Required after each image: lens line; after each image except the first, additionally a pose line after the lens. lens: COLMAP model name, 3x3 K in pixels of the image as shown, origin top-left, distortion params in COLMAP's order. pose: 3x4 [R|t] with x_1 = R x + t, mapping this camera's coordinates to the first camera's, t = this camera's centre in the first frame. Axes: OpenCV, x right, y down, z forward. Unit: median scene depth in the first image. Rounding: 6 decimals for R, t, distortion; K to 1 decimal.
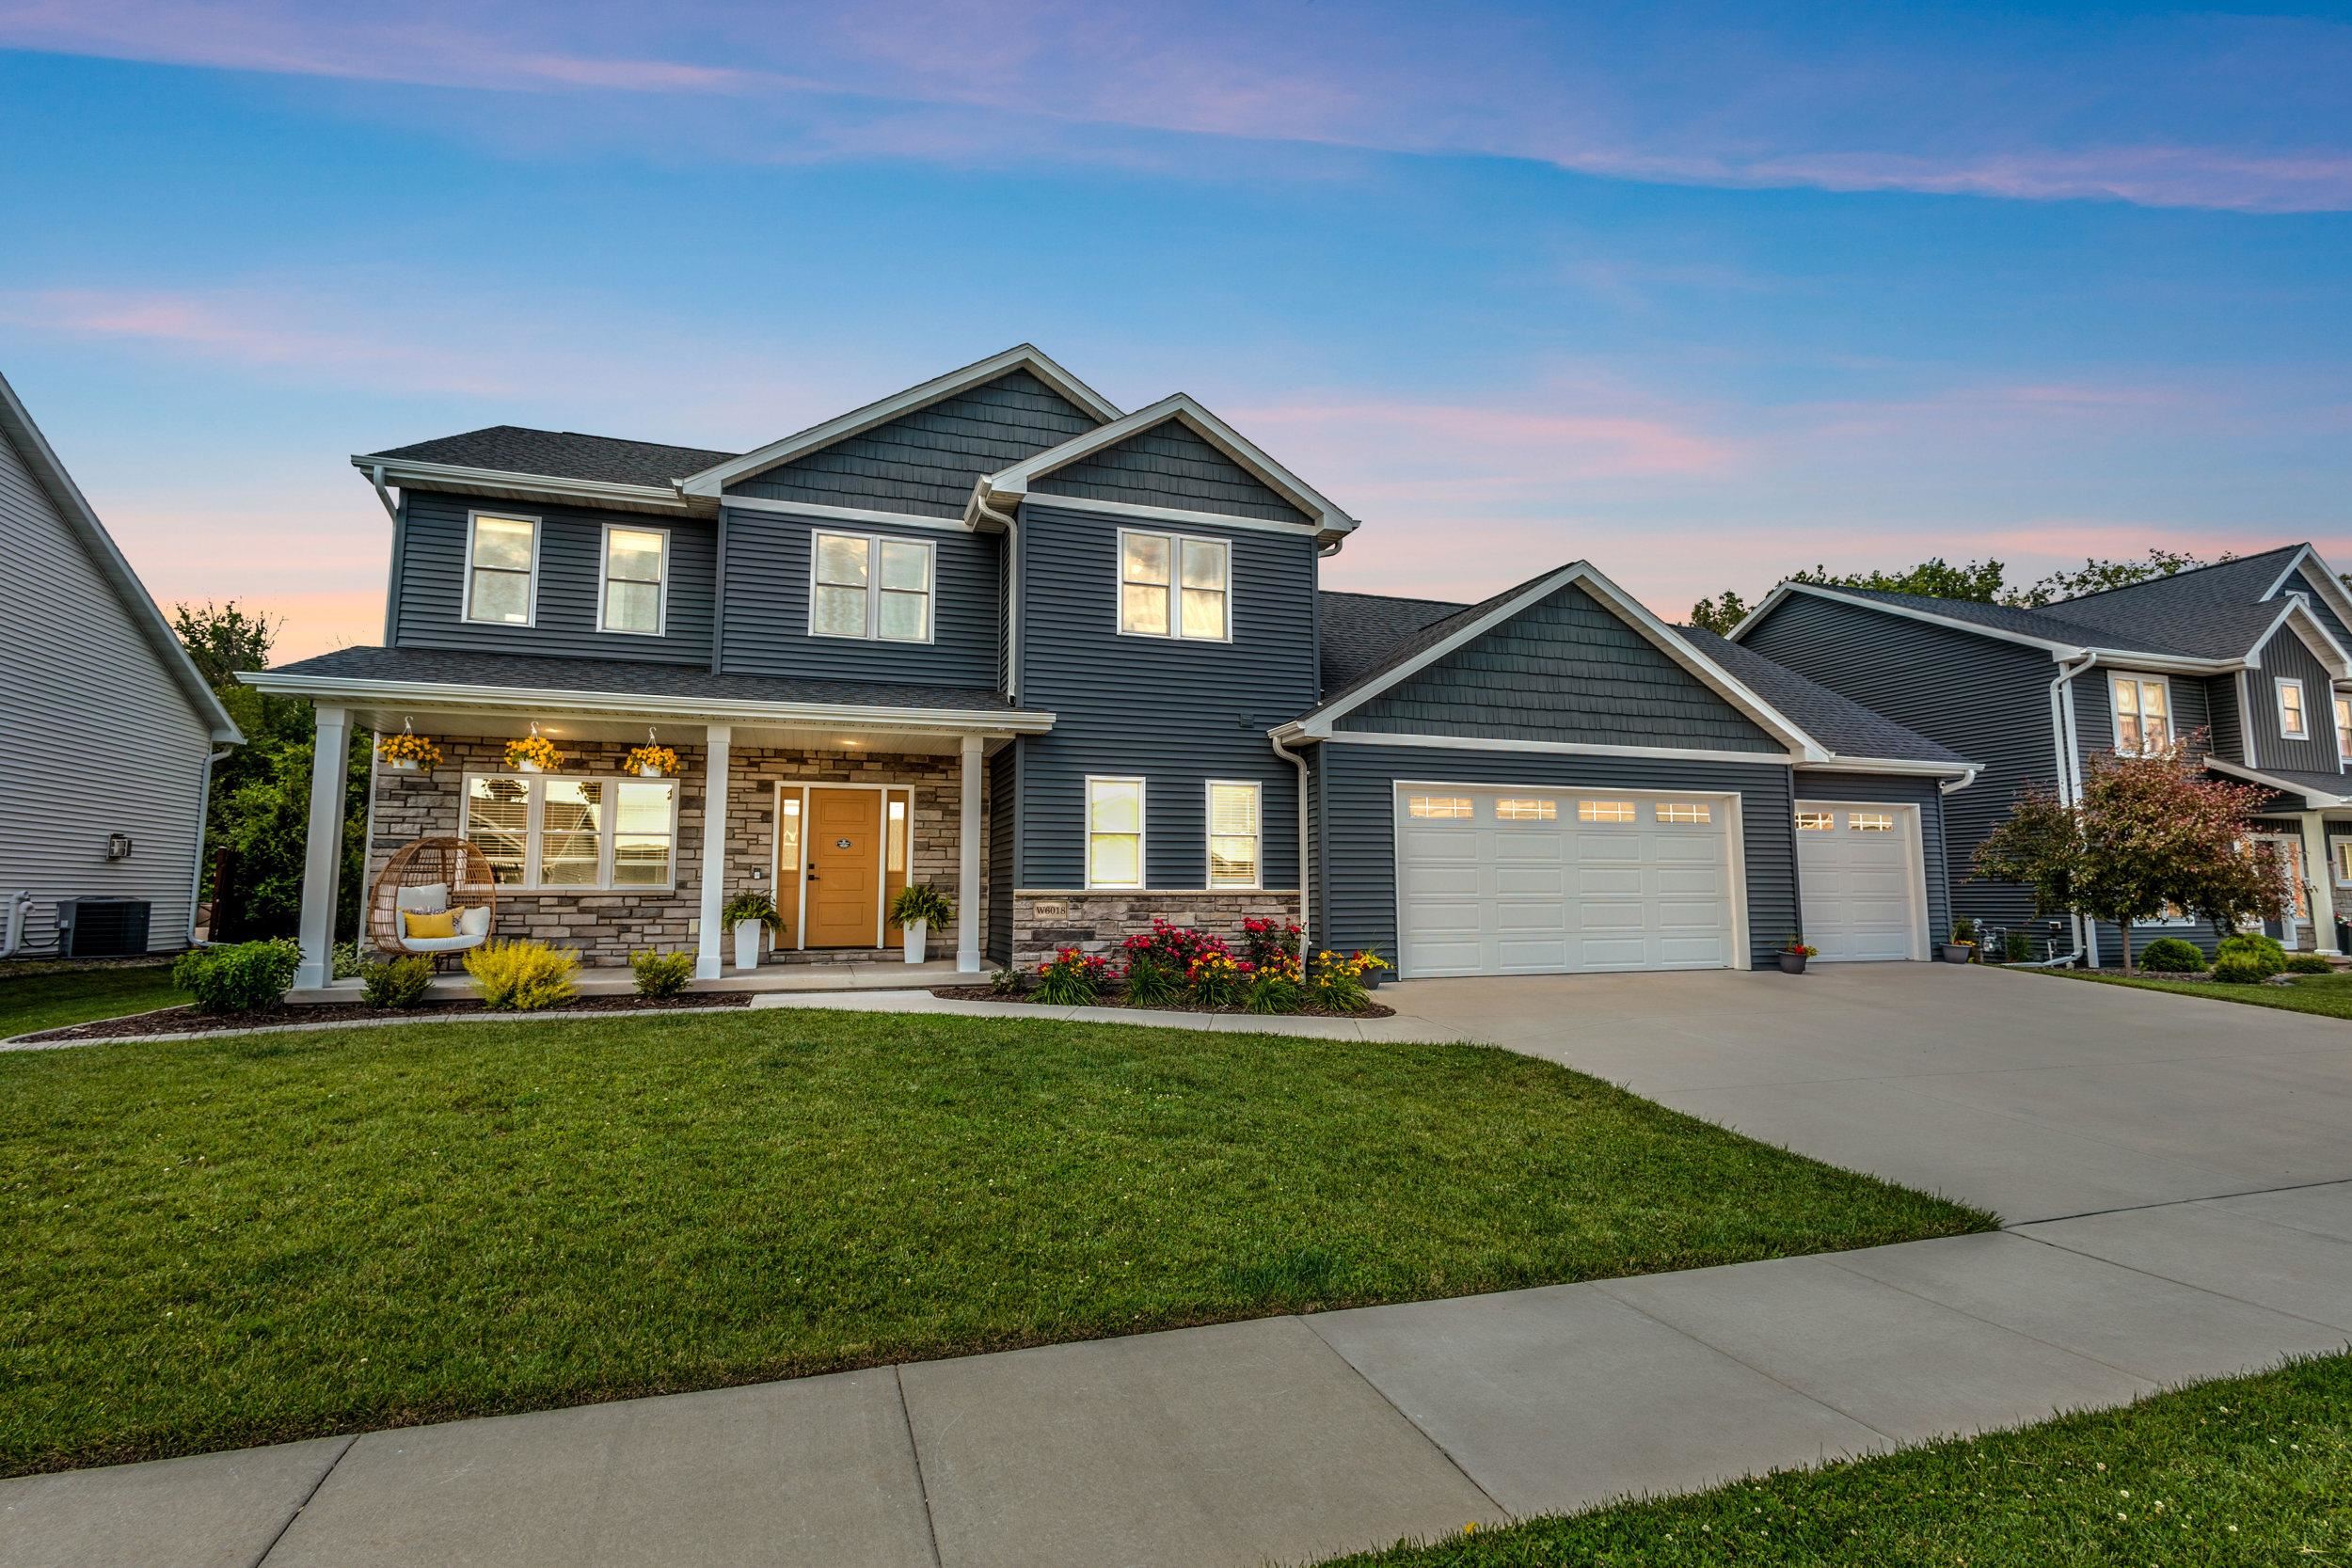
lens RADIAL K [[1087.5, 0, 1176.0], [0, 1087.5, 784.0], [0, 0, 1]] dist [0.003577, 0.000403]
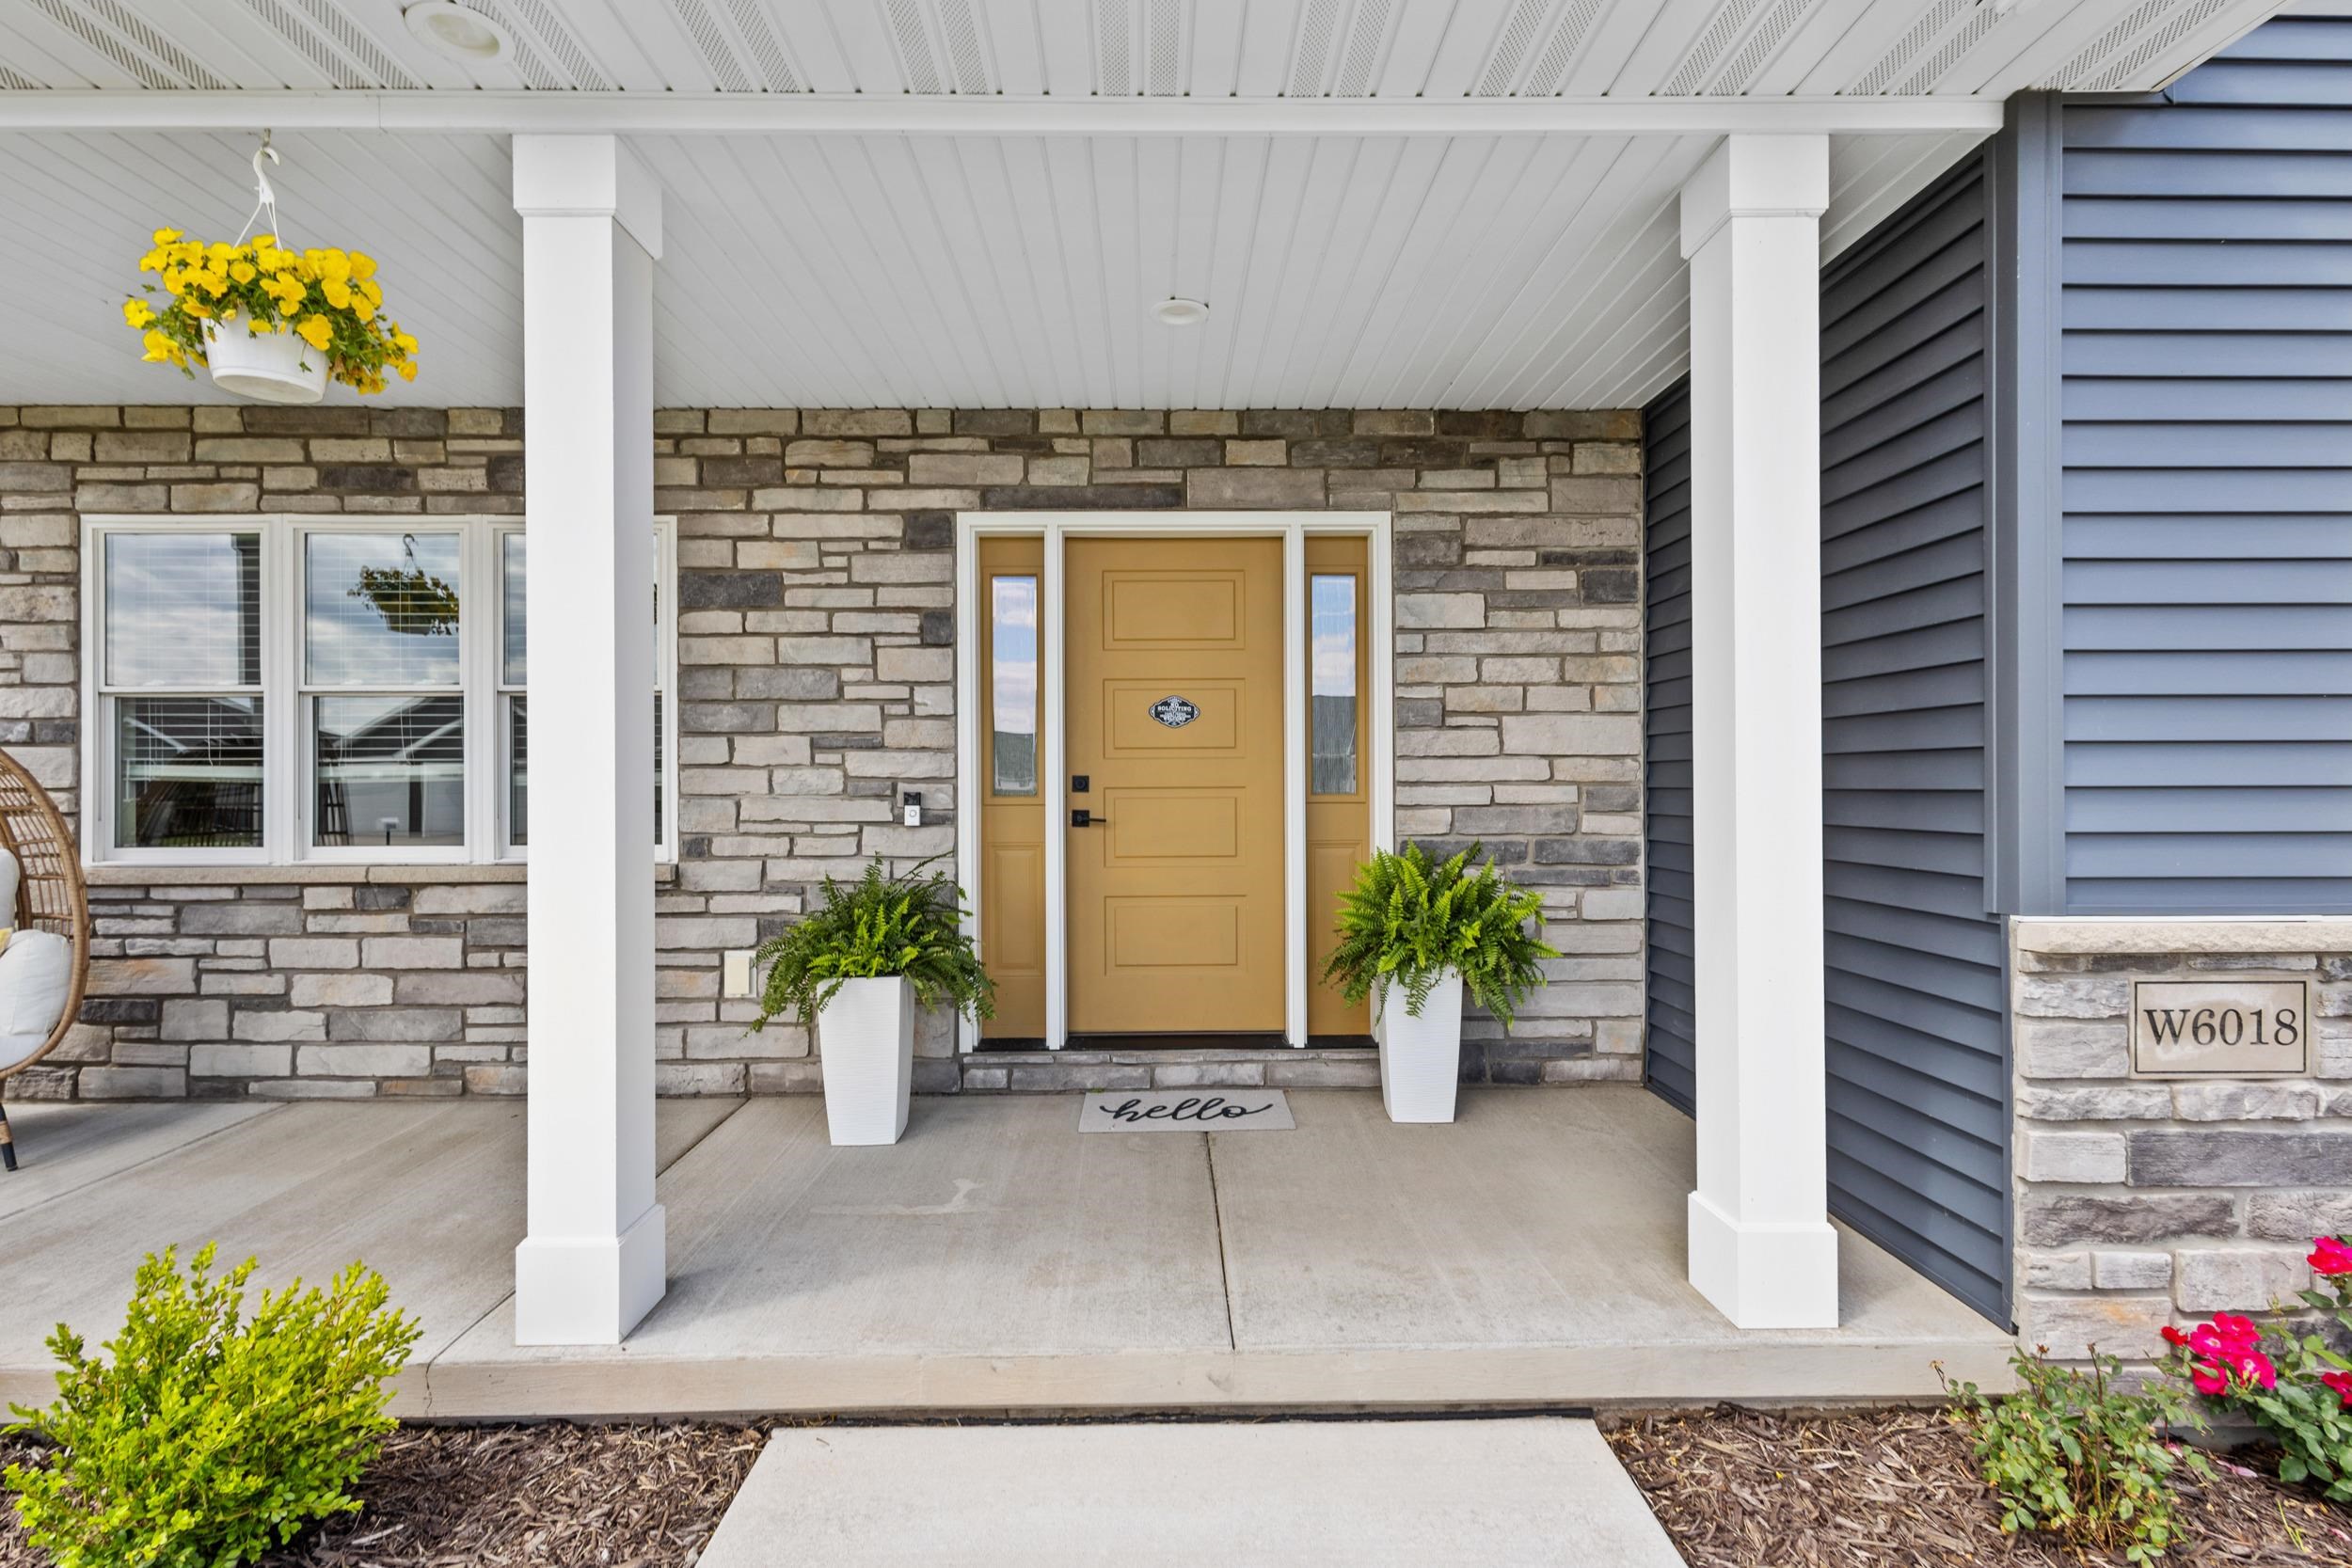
lens RADIAL K [[1079.0, 0, 1163.7], [0, 1079.0, 779.9], [0, 0, 1]] dist [-0.000357, 0.000369]
pose [[0.950028, -0.002819, -0.312151, -0.218882], [0.034672, 0.994725, 0.096541, 0.046247], [0.310232, -0.102540, 0.945115, 0.729012]]
